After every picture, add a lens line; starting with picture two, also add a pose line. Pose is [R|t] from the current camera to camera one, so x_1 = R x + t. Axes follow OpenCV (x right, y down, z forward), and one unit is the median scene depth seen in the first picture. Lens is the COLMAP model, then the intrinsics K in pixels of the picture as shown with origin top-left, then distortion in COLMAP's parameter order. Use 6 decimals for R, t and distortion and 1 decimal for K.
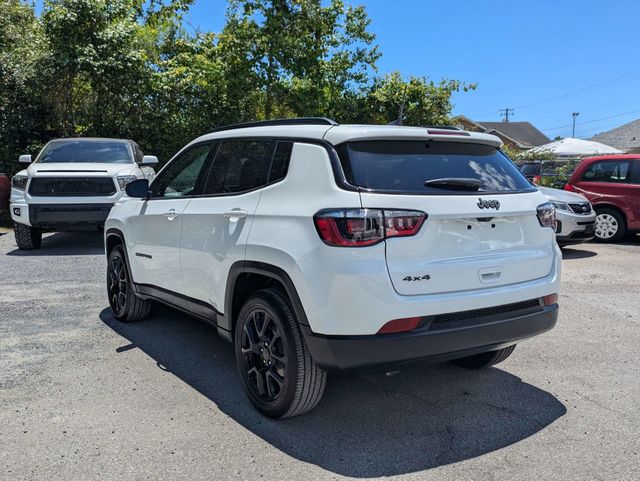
lens RADIAL K [[602.8, 0, 319.6], [0, 602.8, 230.7], [0, 0, 1]] dist [0.020823, 0.016164]
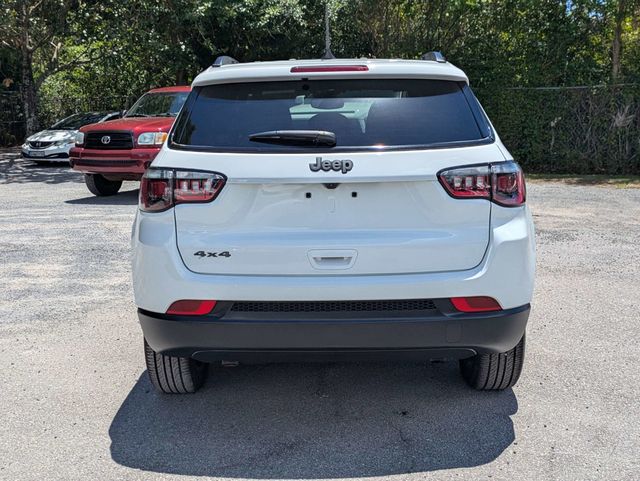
lens RADIAL K [[743.1, 0, 320.0], [0, 743.1, 240.5], [0, 0, 1]] dist [0.026479, 0.019135]
pose [[0.824517, 0.083689, -0.559614, 0.811663], [-0.031347, 0.994239, 0.102501, -0.046791], [0.564968, -0.066971, 0.822390, 0.232399]]
